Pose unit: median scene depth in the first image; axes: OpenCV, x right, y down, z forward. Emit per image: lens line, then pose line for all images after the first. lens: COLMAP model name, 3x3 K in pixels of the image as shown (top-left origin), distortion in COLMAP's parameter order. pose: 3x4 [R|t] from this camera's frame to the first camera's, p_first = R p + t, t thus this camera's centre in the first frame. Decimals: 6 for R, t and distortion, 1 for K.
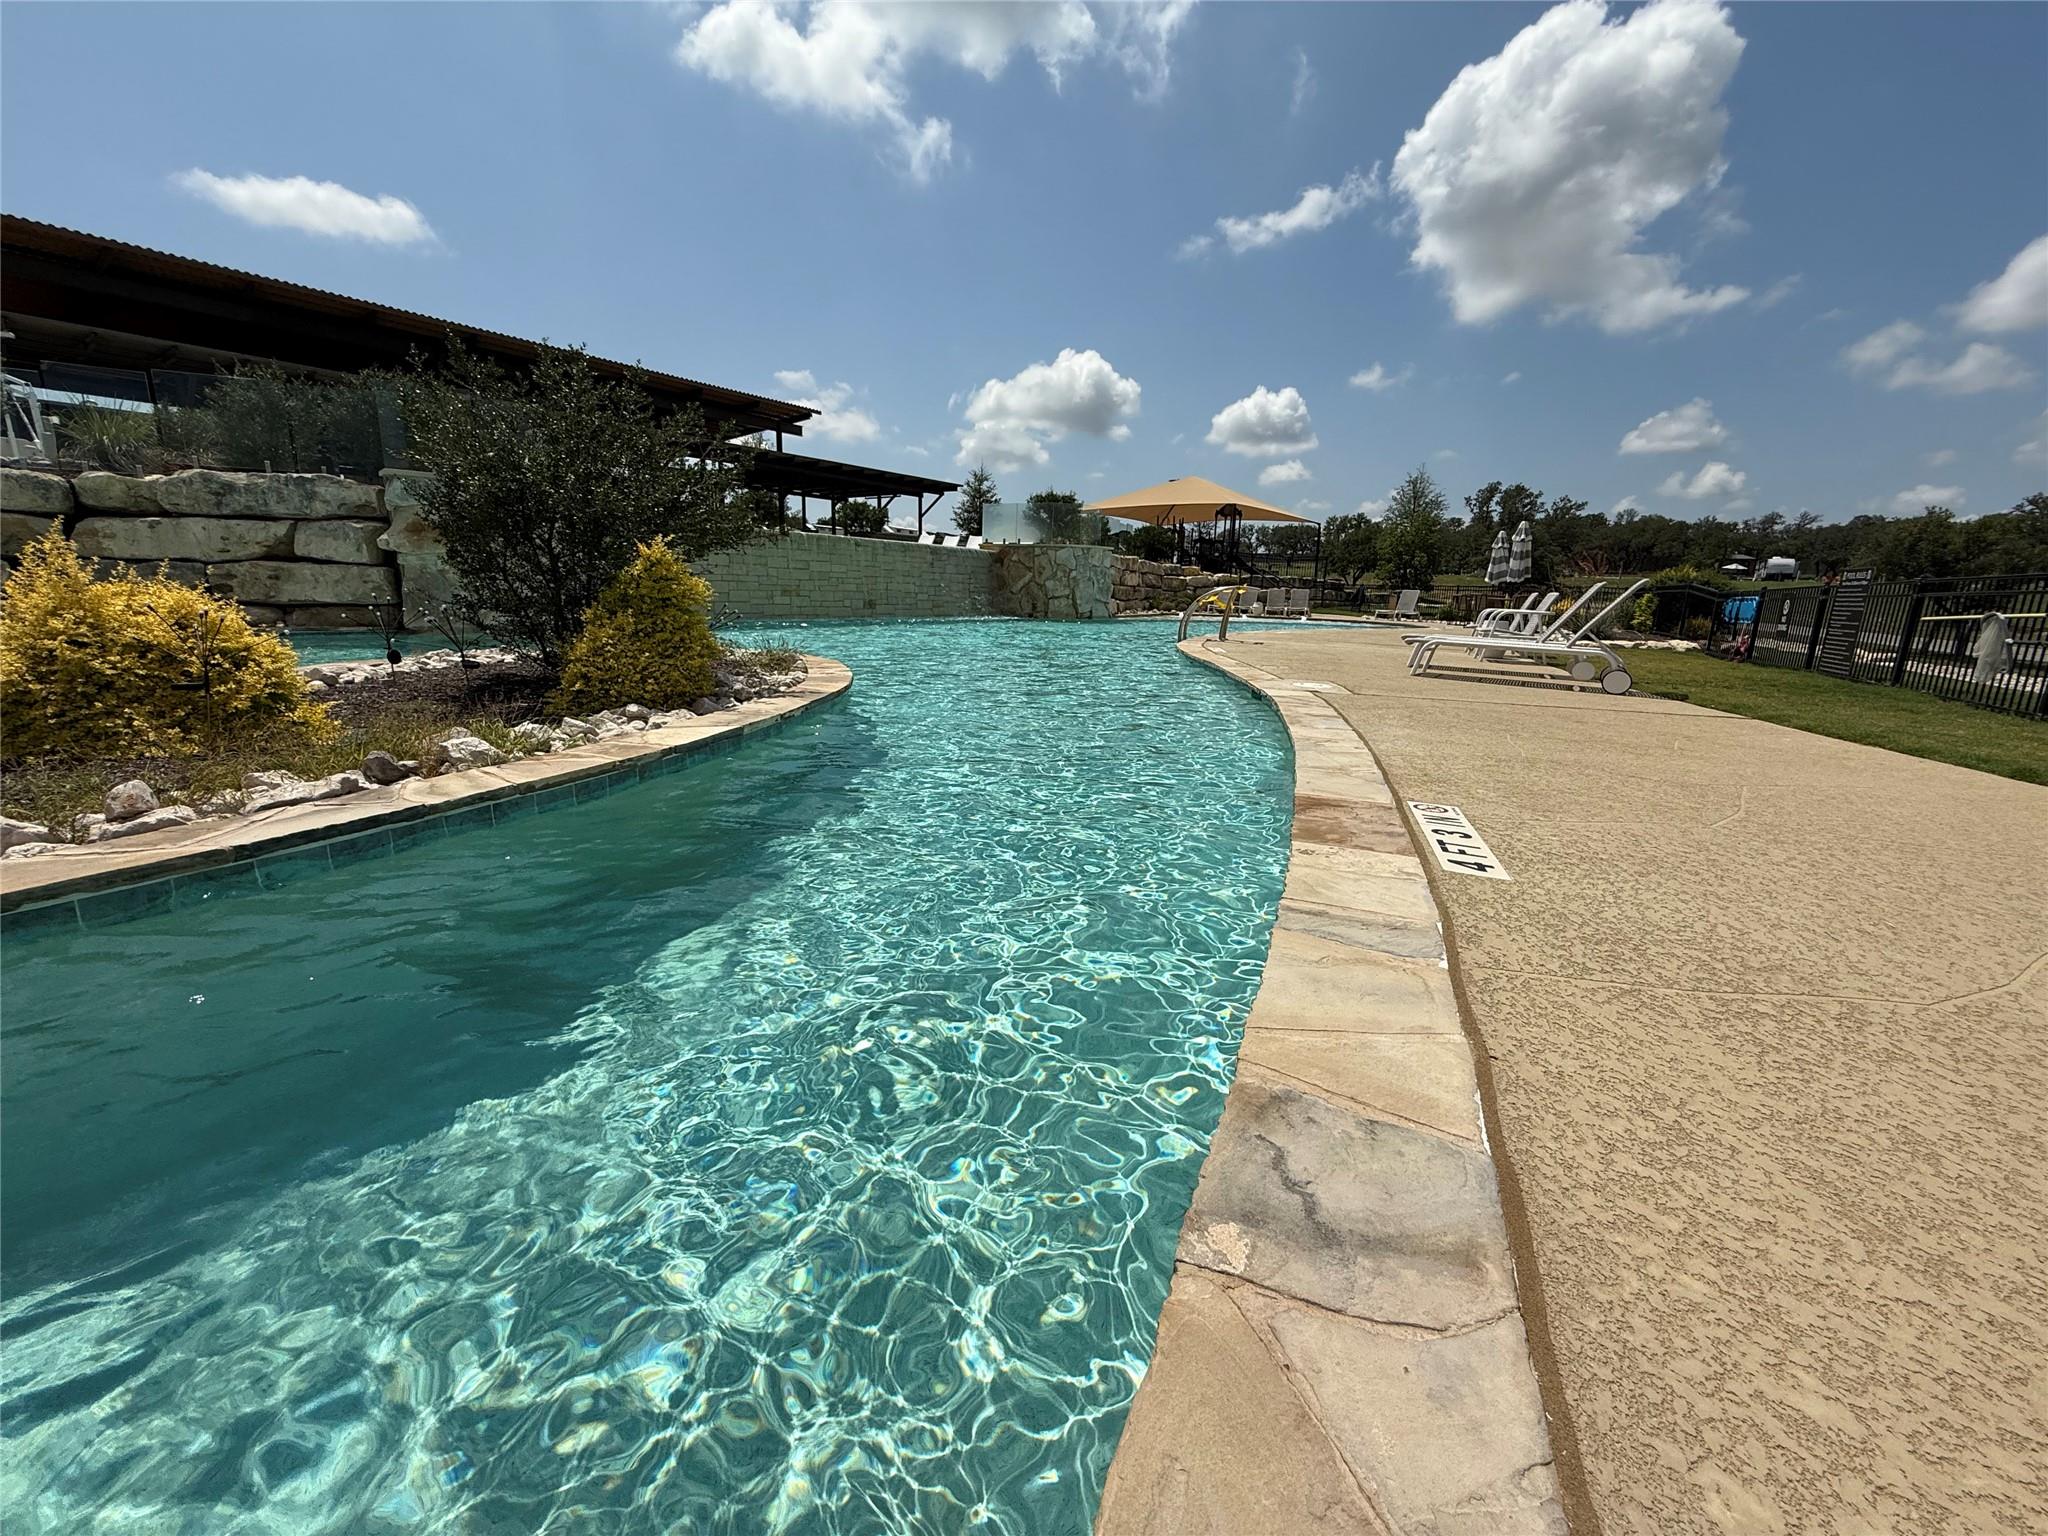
lens RADIAL K [[819.6, 0, 1022.8], [0, 819.6, 762.7], [0, 0, 1]] dist [-0.000346, -0.000038]
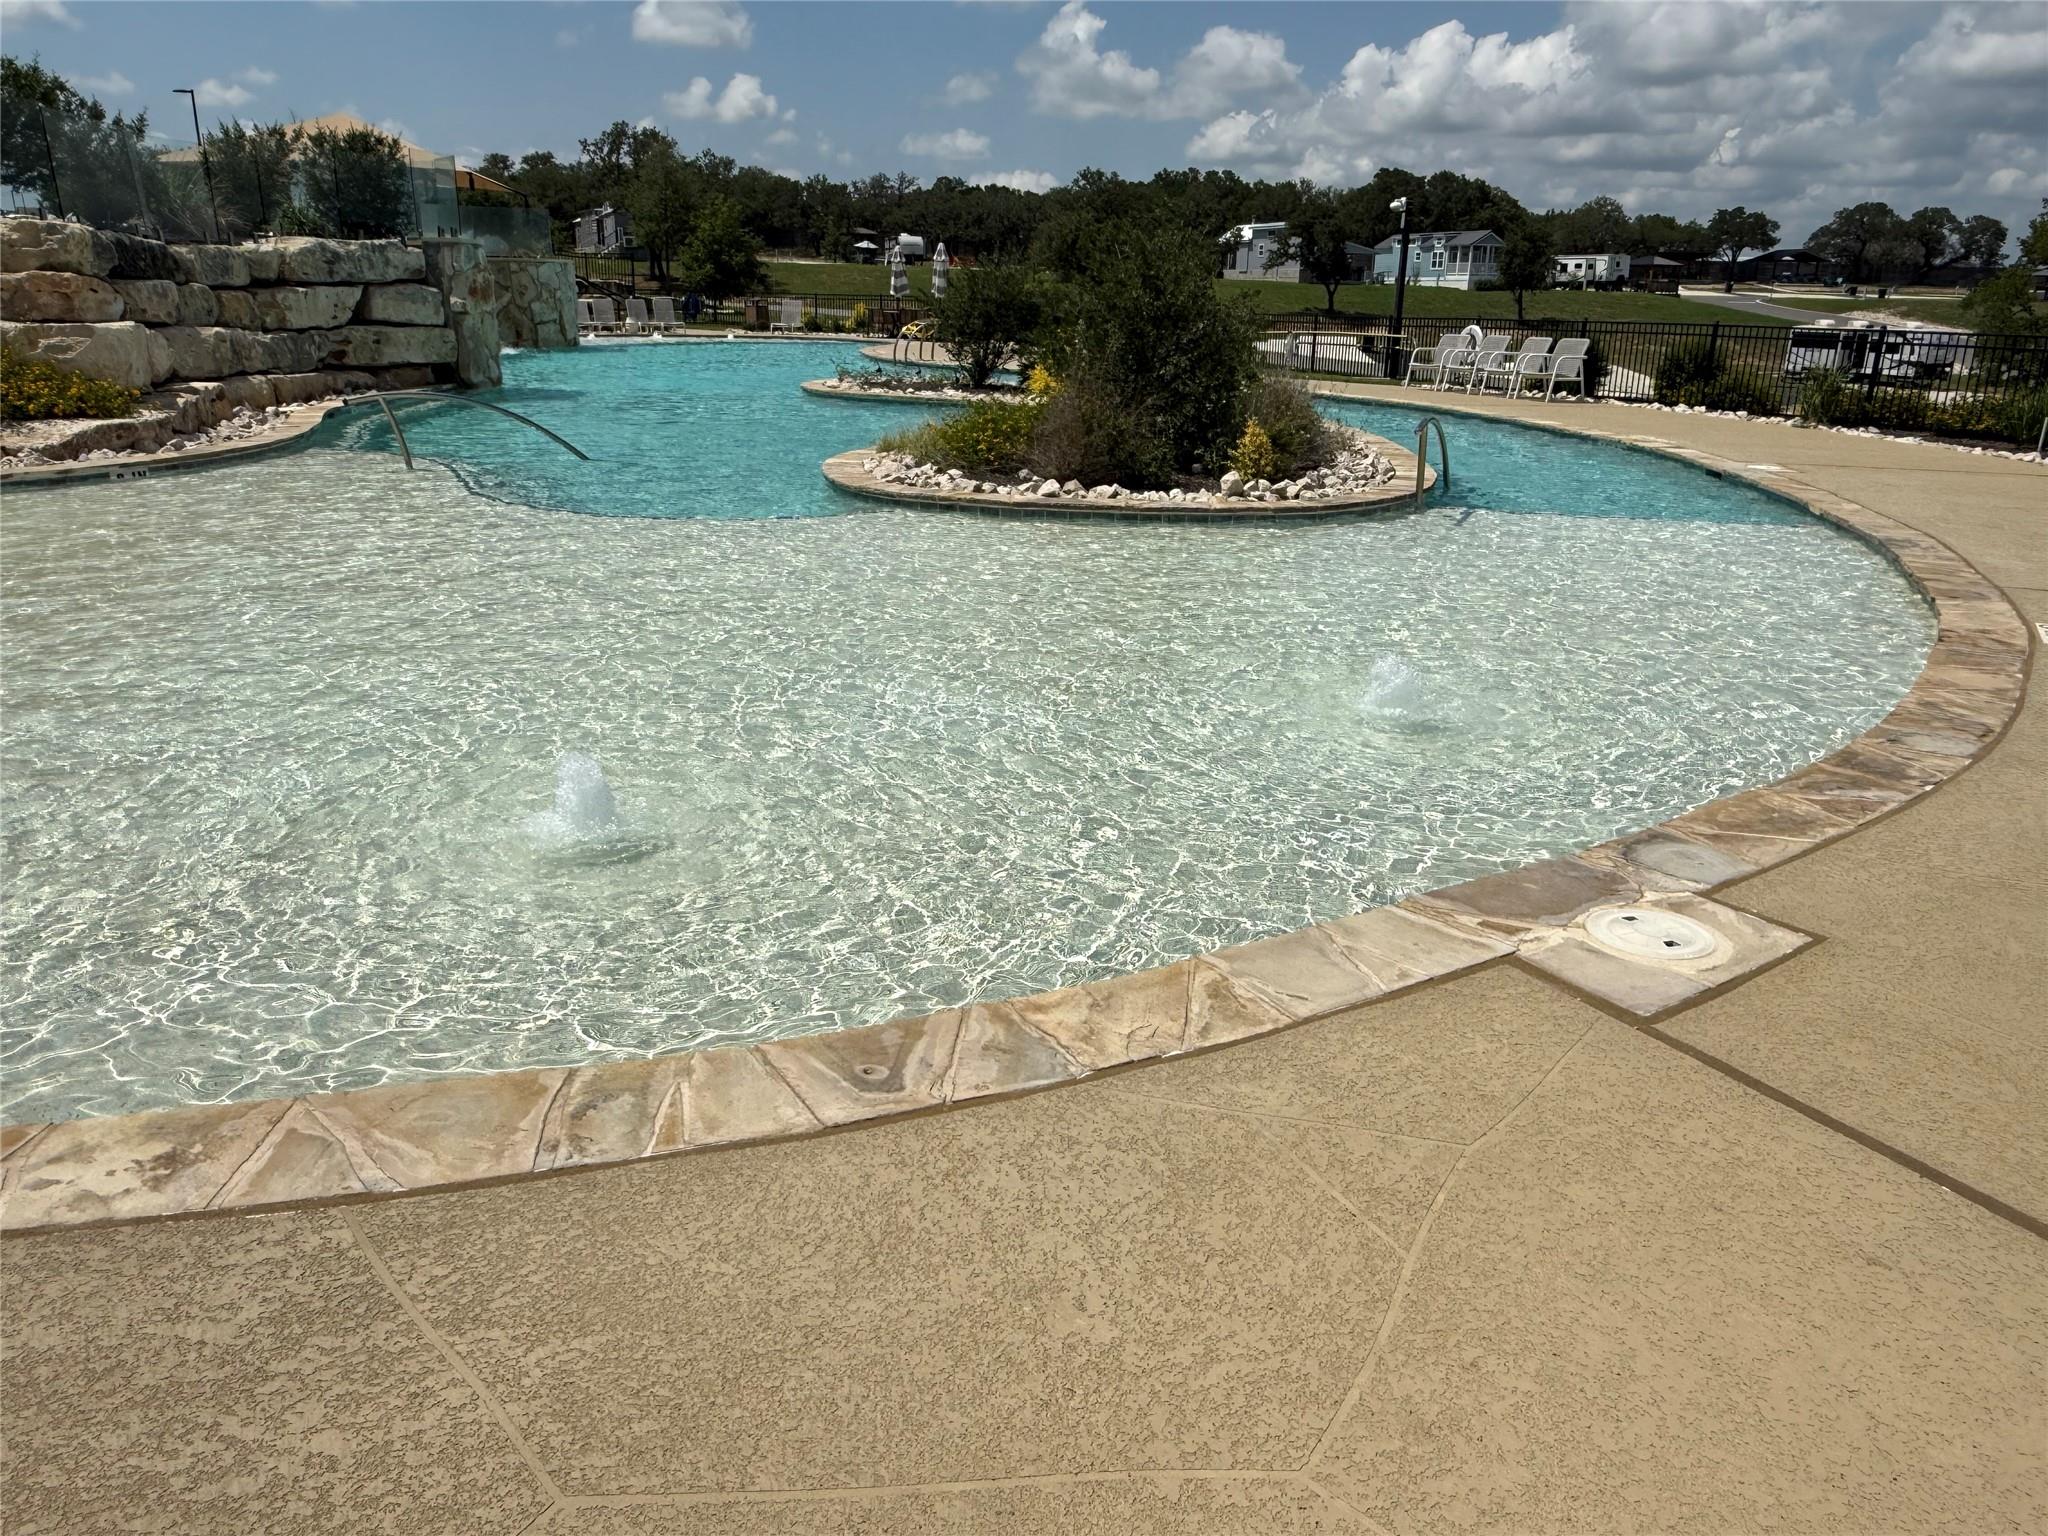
lens RADIAL K [[1415.7, 0, 1025.1], [0, 1415.7, 768.9], [0, 0, 1]] dist [0.000035, 0.000079]
pose [[0.657294, -0.252992, 0.709901, -0.806770], [0.155143, 0.967218, 0.201048, 0.032378], [-0.737493, -0.022011, 0.674996, -0.392482]]
